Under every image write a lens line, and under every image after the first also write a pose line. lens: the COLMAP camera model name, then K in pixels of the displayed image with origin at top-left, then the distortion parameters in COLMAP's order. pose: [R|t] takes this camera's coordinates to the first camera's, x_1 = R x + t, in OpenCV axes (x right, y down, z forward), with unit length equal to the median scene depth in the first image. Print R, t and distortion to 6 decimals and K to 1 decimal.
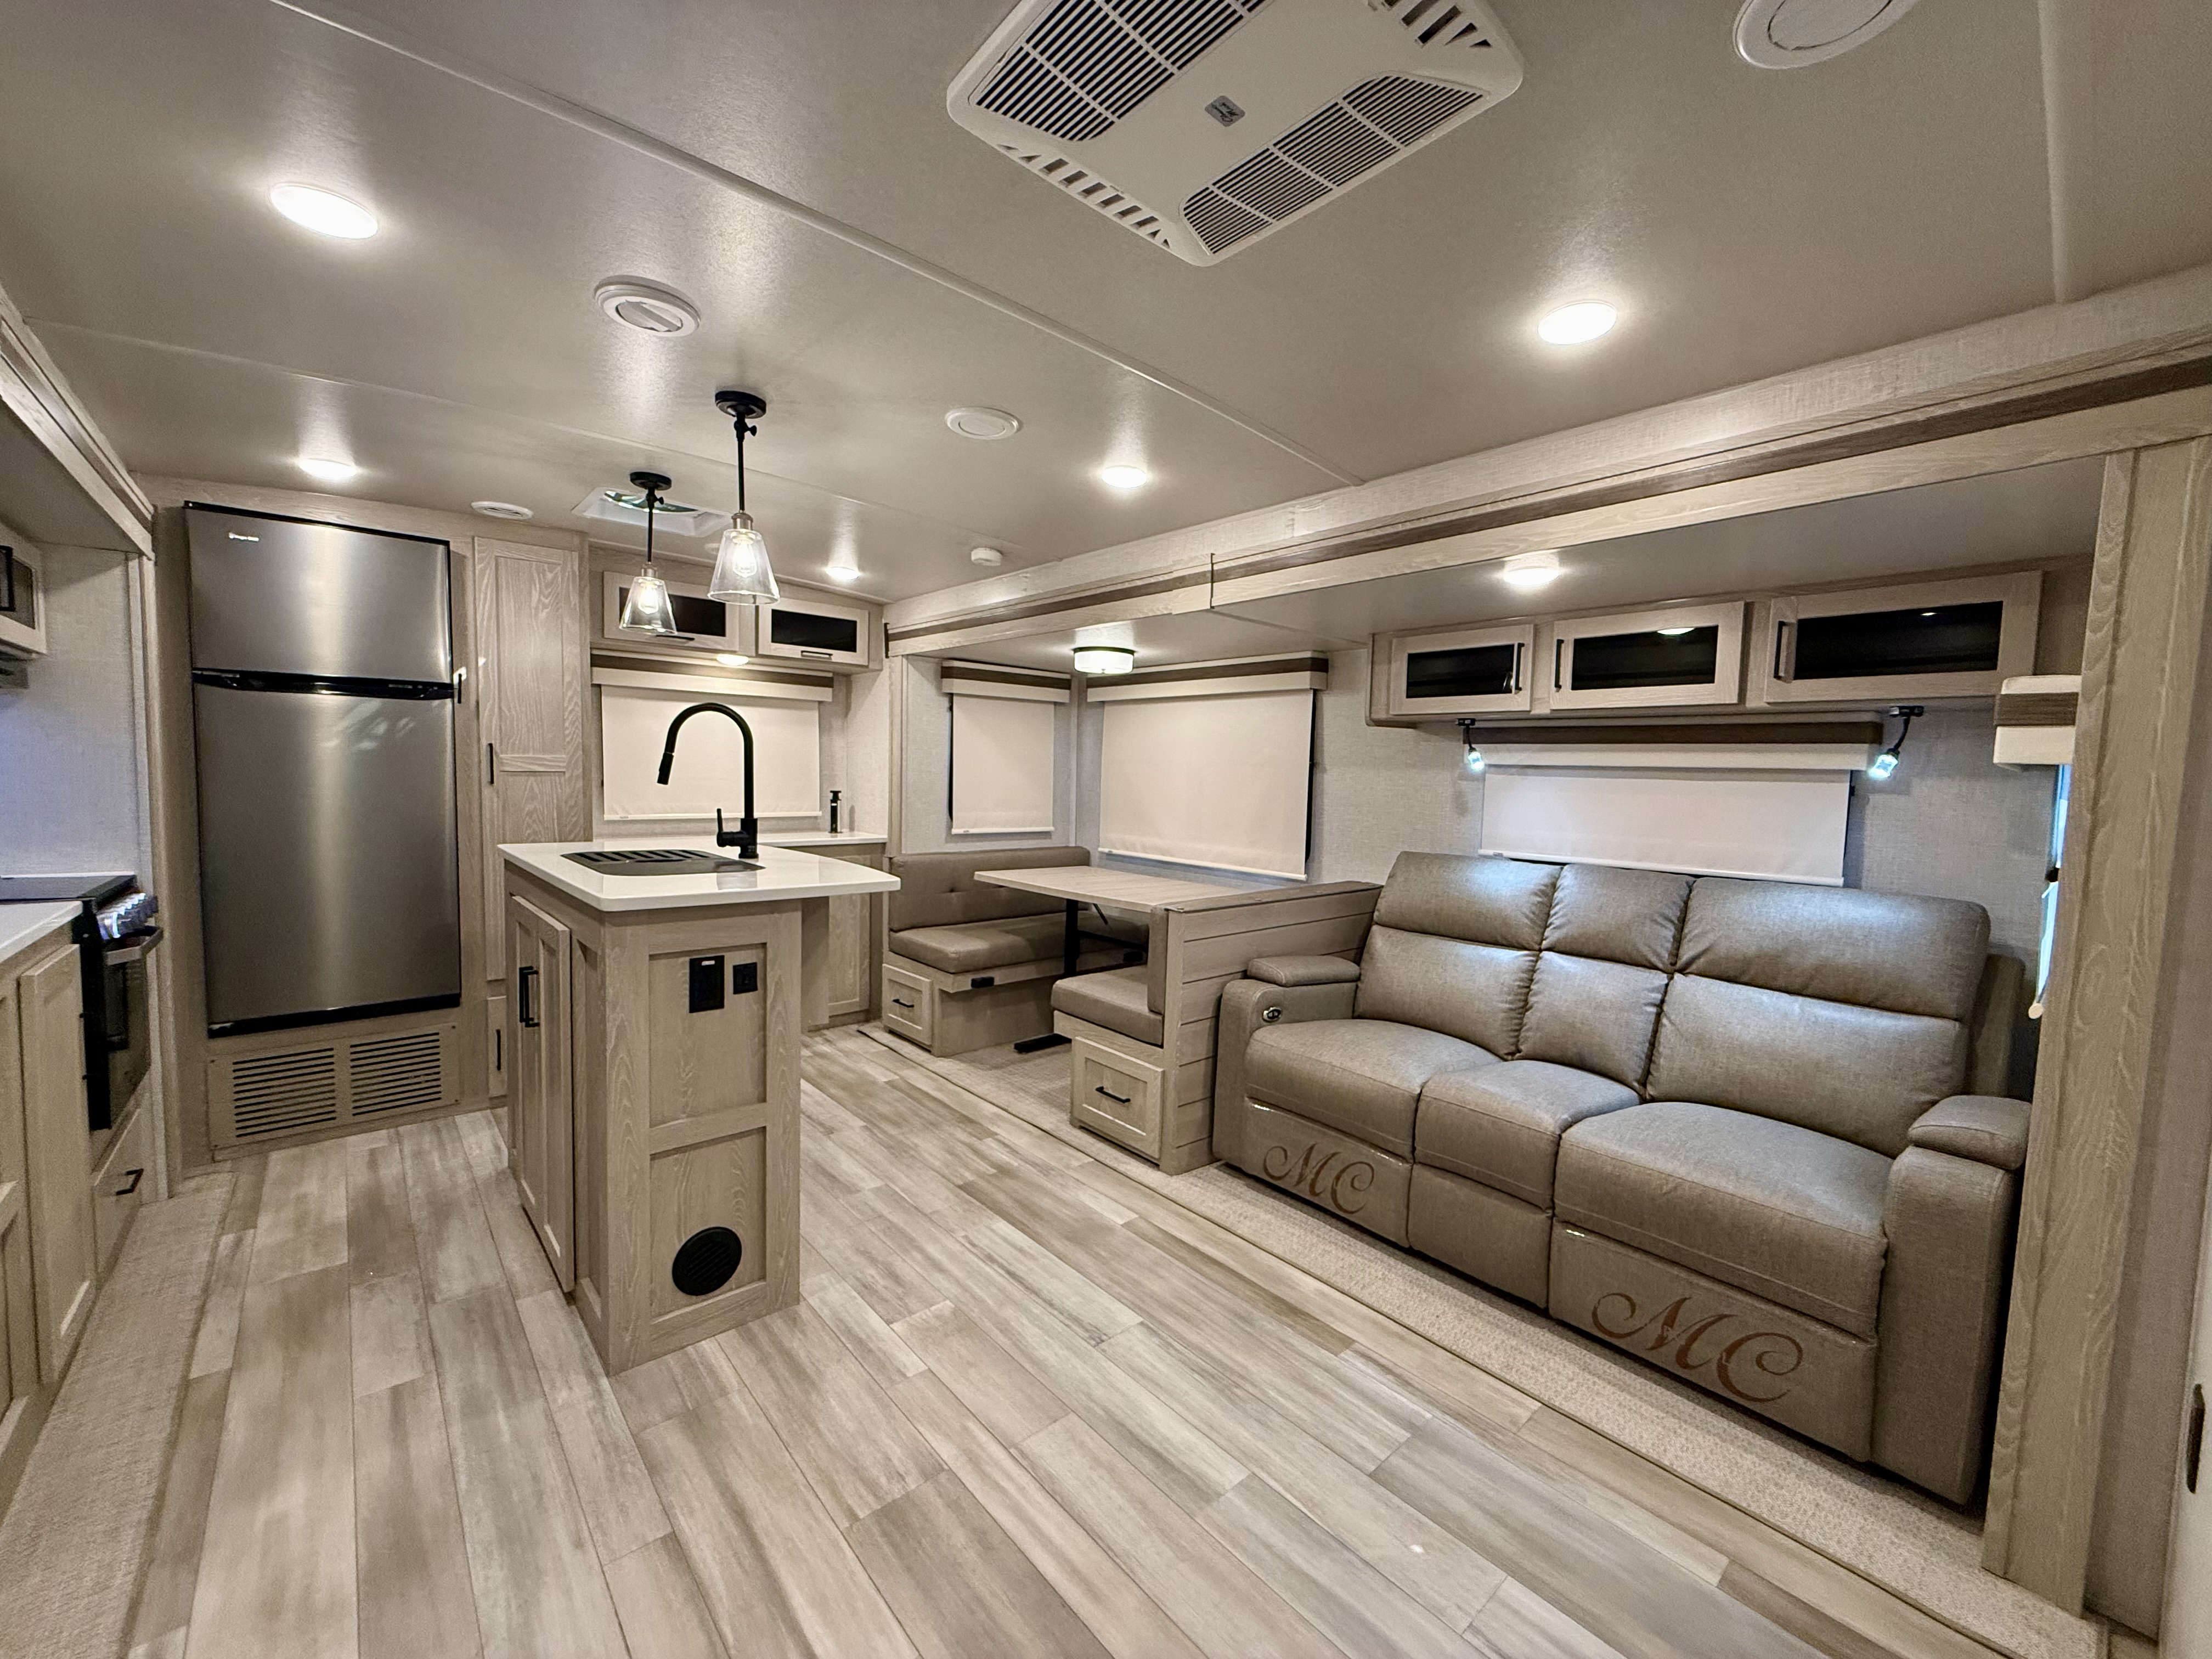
lens RADIAL K [[880.1, 0, 1106.1], [0, 880.1, 829.8], [0, 0, 1]] dist [0.001033, -0.000668]
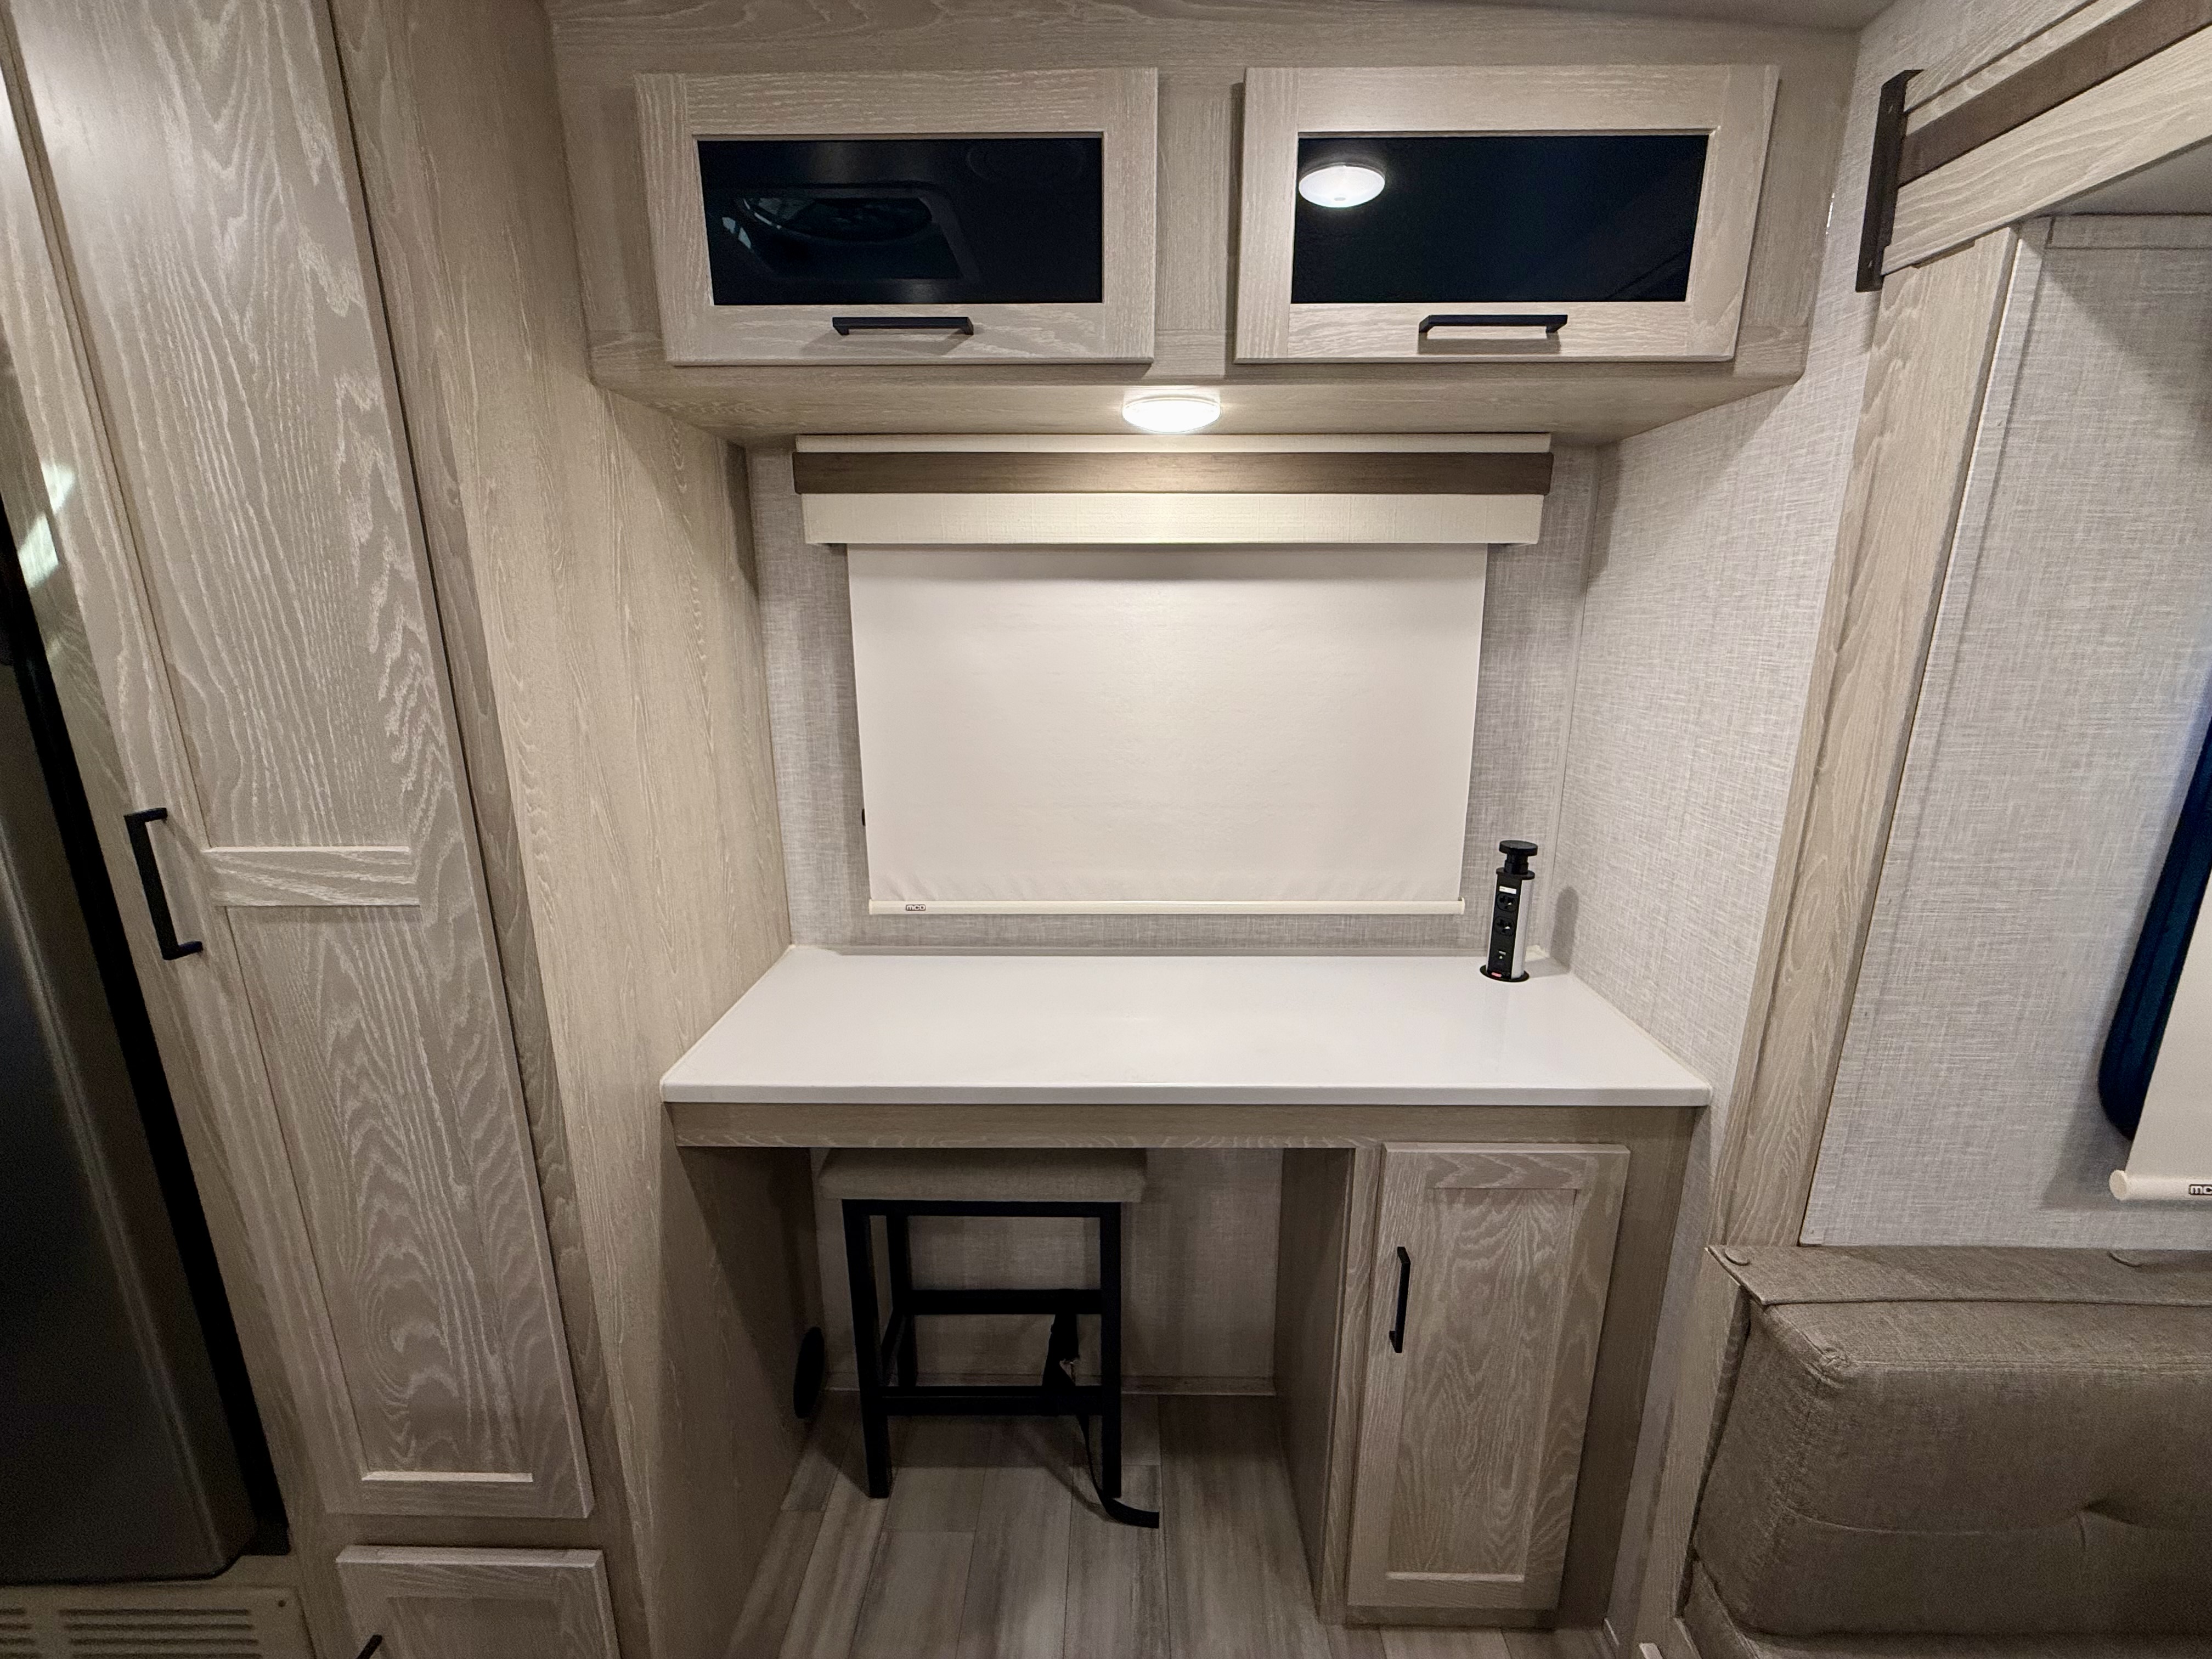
lens RADIAL K [[880.1, 0, 1100.1], [0, 880.1, 824.7], [0, 0, 1]] dist [0.001033, -0.000668]
pose [[0.737274, 0.133553, -0.662262, -0.384800], [-0.026524, 0.985232, 0.169155, -0.179642], [0.675073, -0.107148, 0.729928, 1.226857]]
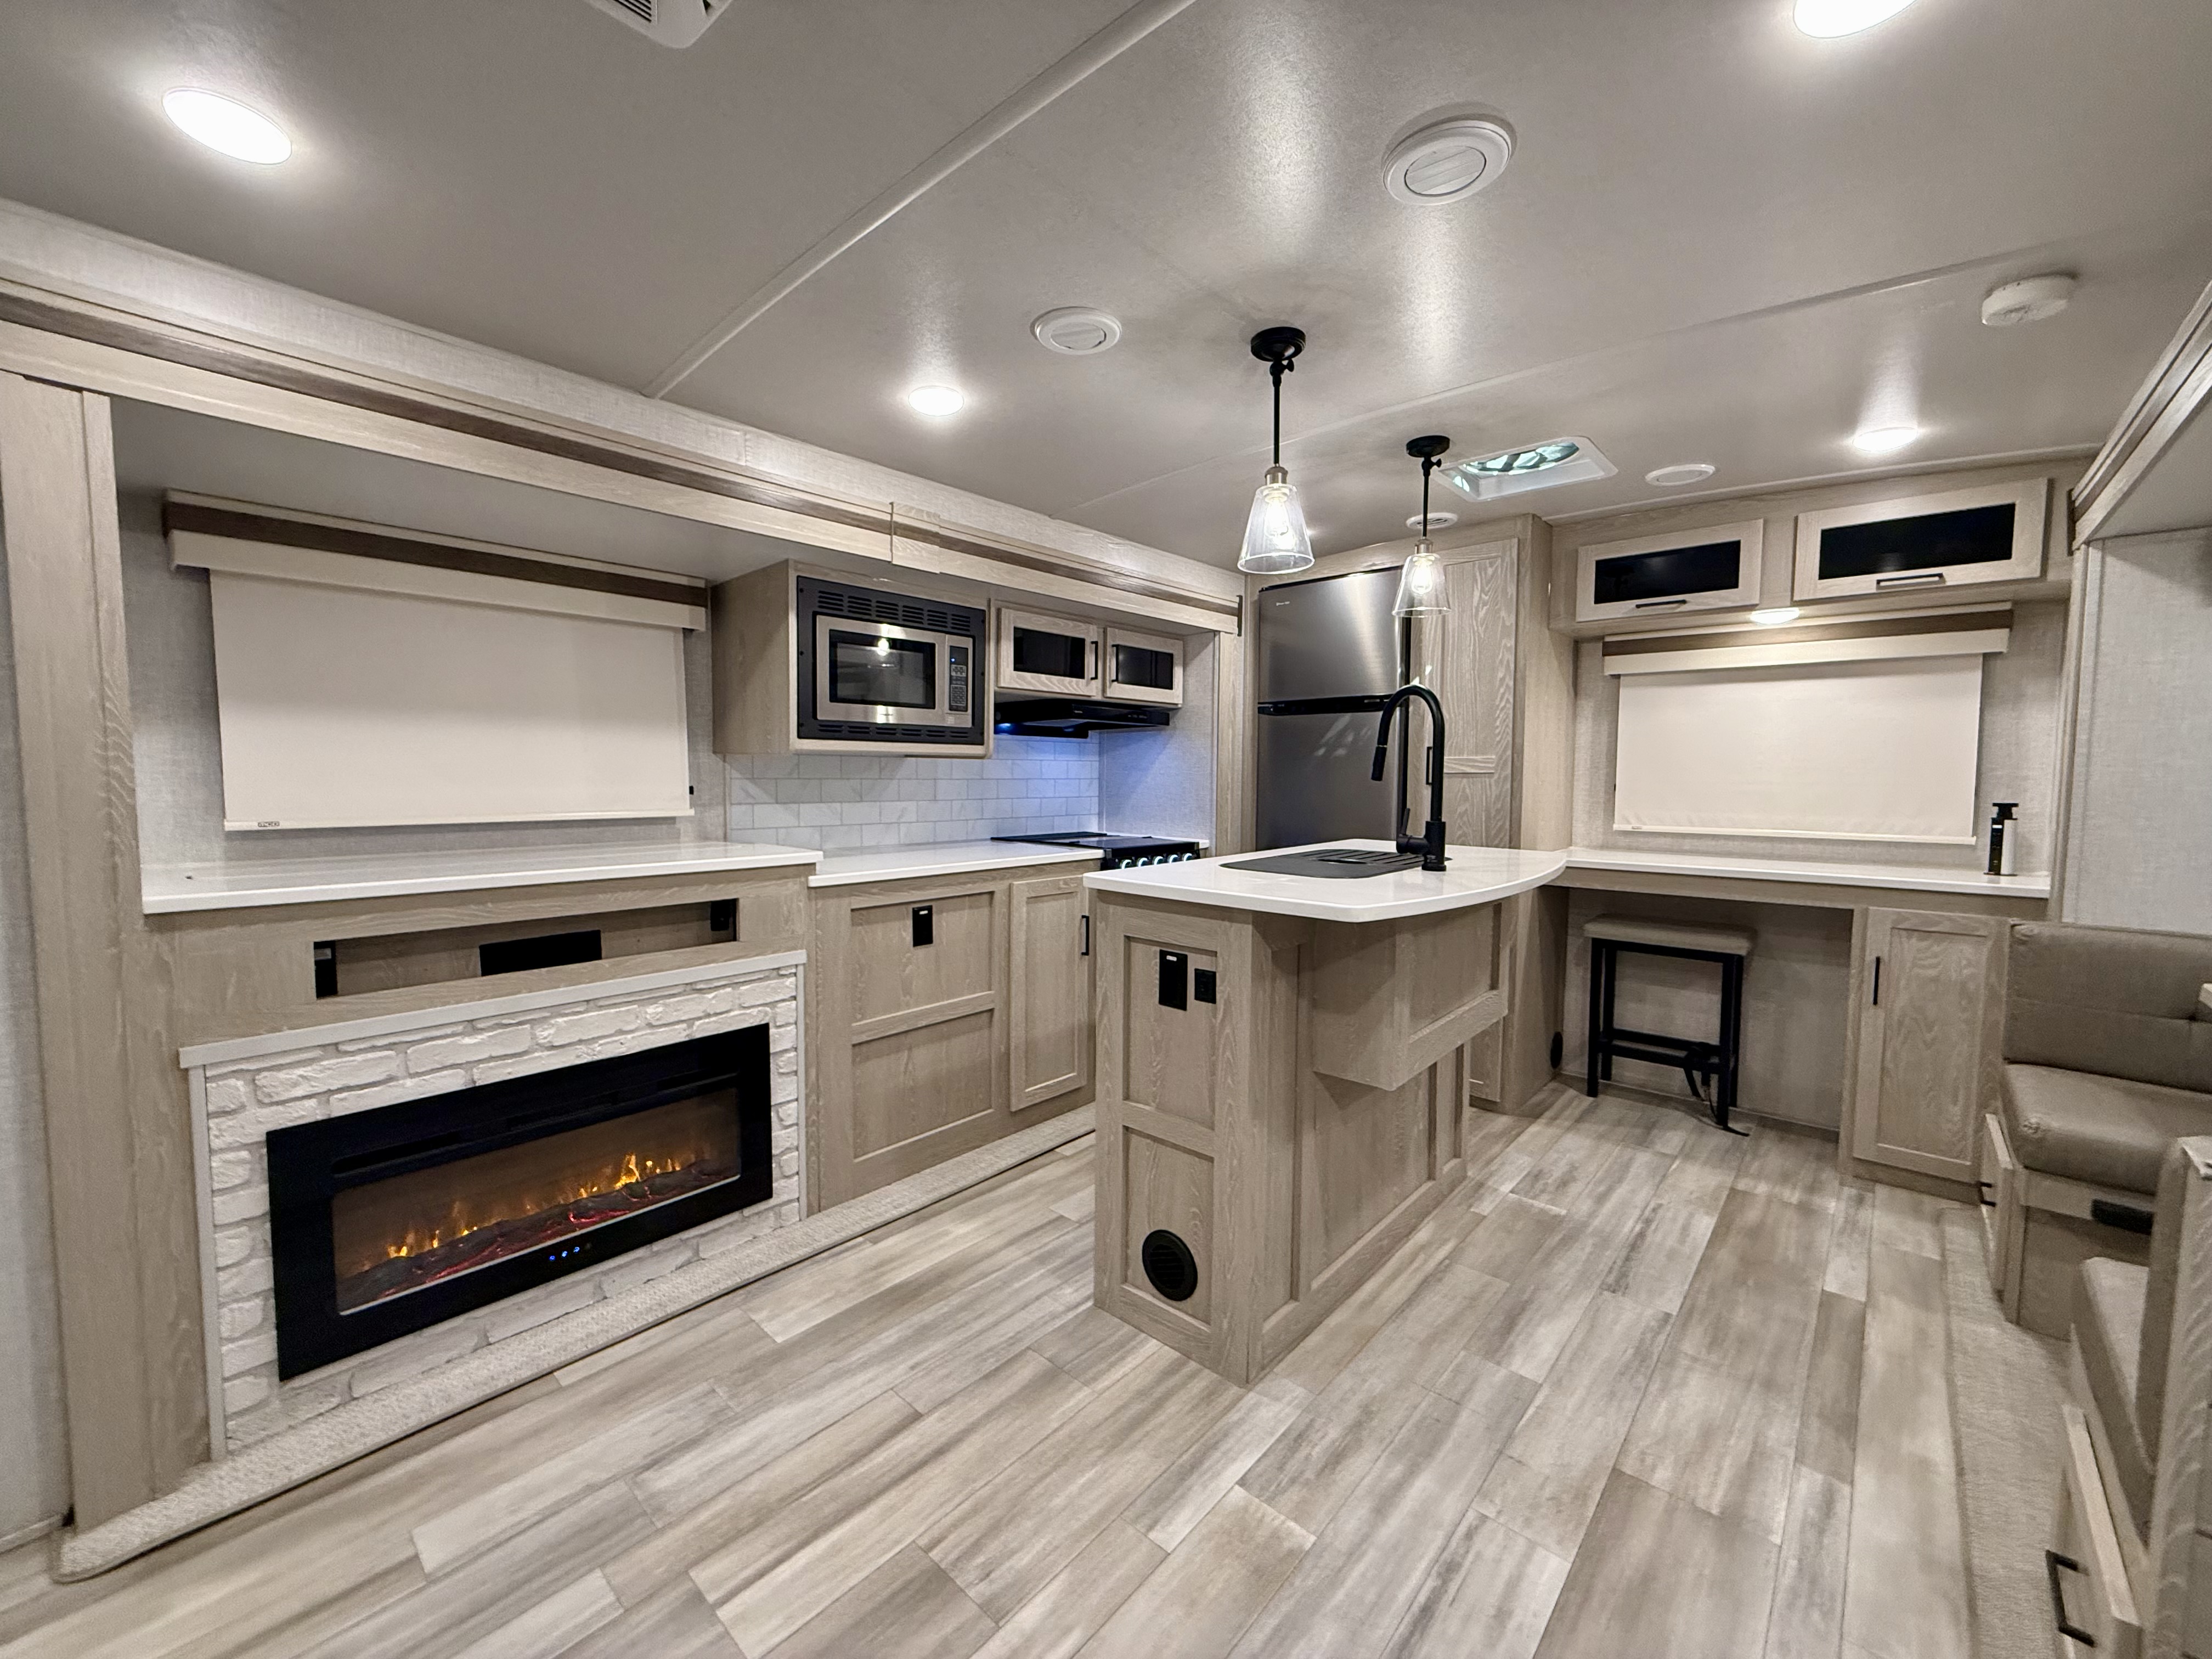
lens RADIAL K [[880.1, 0, 1100.8], [0, 880.1, 829.3], [0, 0, 1]] dist [0.001033, -0.000668]
pose [[0.112142, 0.046143, -0.992620, 0.373883], [-0.067074, 0.996995, 0.038769, -0.017354], [0.991426, 0.062231, 0.114900, 0.609435]]
